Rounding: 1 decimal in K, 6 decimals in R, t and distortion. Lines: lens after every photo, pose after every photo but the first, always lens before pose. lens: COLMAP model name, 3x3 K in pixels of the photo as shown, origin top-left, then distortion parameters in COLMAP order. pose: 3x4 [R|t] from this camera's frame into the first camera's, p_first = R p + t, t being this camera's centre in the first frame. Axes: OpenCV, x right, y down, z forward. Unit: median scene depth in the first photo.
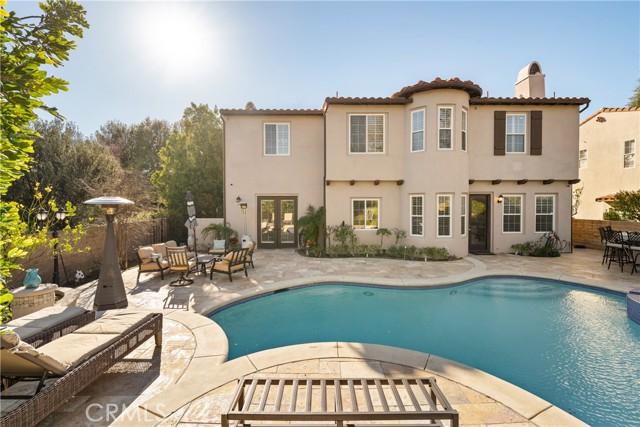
lens RADIAL K [[274.9, 0, 324.9], [0, 274.9, 208.5], [0, 0, 1]] dist [-0.004253, -0.000125]
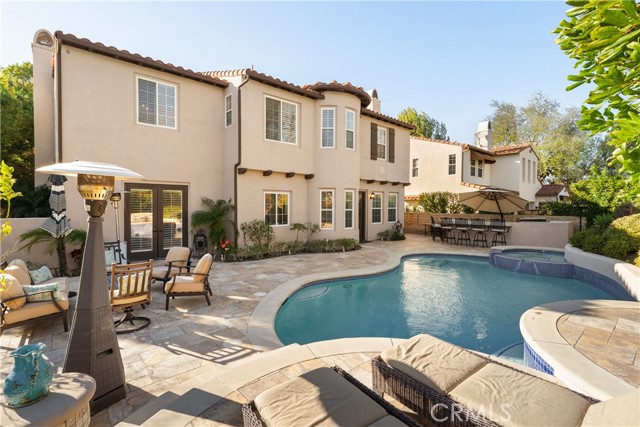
lens RADIAL K [[290.0, 0, 320.1], [0, 290.0, 209.9], [0, 0, 1]] dist [0.001035, -0.000345]
pose [[0.762927, -0.006372, 0.646453, -0.375129], [-0.000451, 0.999946, 0.010388, 0.014634], [-0.646484, -0.008217, 0.762883, 0.173307]]
